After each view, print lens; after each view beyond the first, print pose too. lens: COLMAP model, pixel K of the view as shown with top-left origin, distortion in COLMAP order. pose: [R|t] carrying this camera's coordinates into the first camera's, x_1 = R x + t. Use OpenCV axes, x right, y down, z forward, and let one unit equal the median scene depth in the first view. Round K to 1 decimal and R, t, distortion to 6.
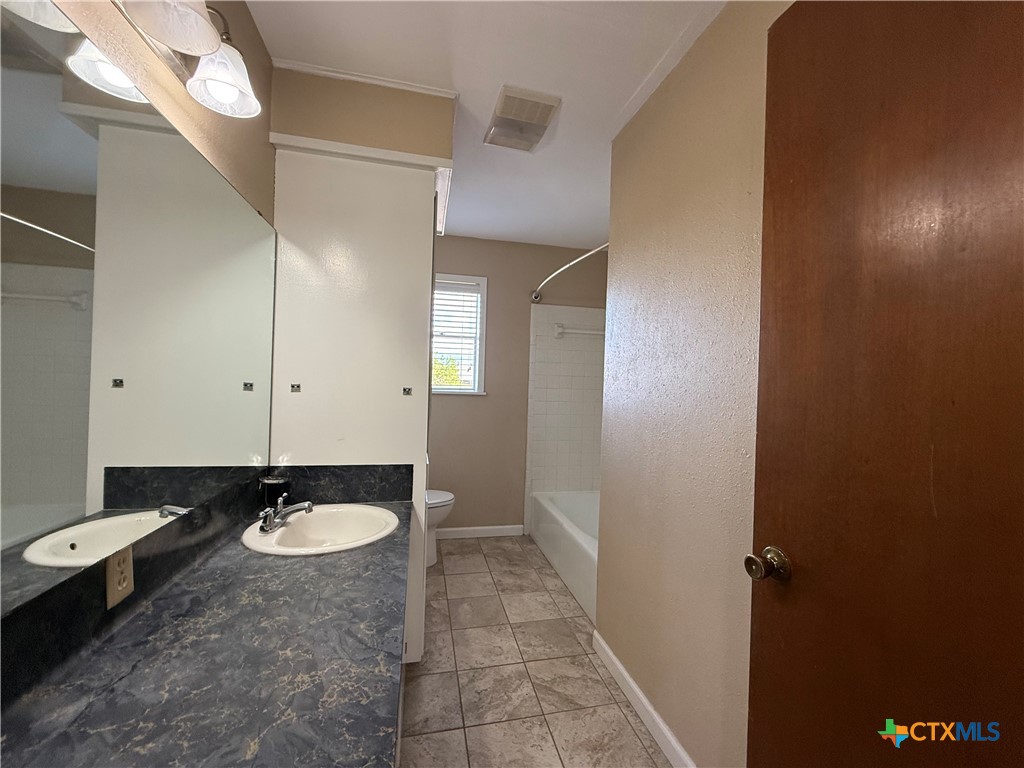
lens RADIAL K [[395.2, 0, 512.0], [0, 395.2, 384.0], [0, 0, 1]] dist [-0.000526, -0.000155]
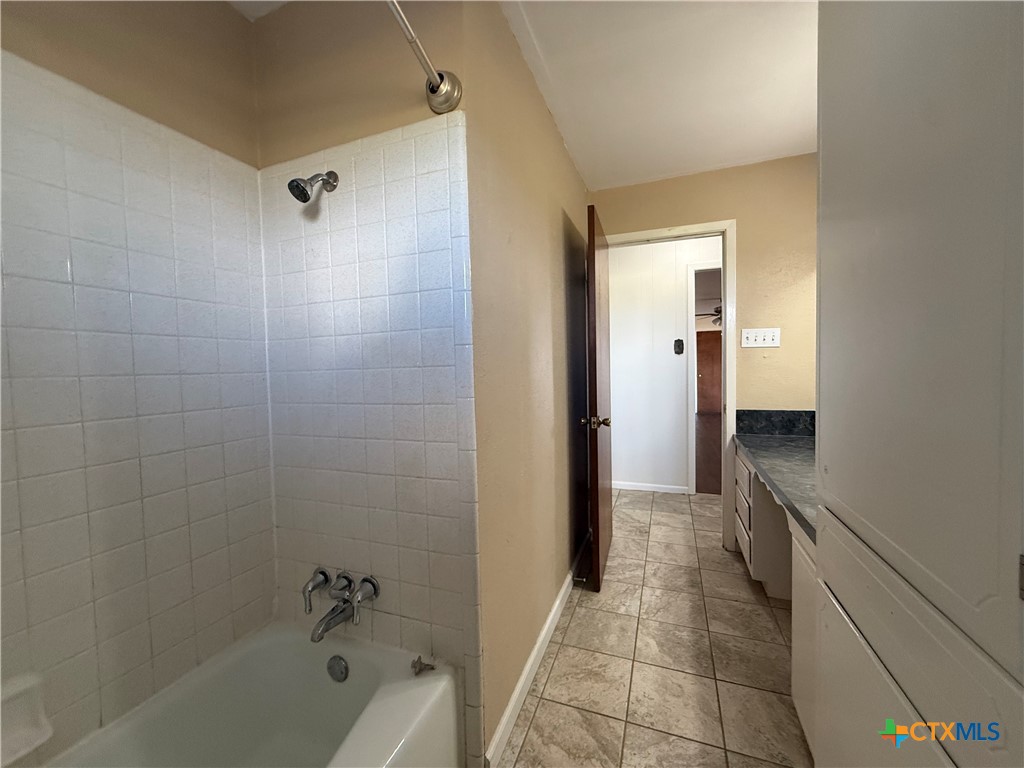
lens RADIAL K [[413.6, 0, 514.7], [0, 413.6, 384.8], [0, 0, 1]] dist [0.000187, -0.000729]
pose [[-0.836804, -0.033990, 0.546447, -0.191368], [-0.003908, 0.998416, 0.056118, 0.027162], [-0.547489, 0.044824, -0.835612, 1.867098]]
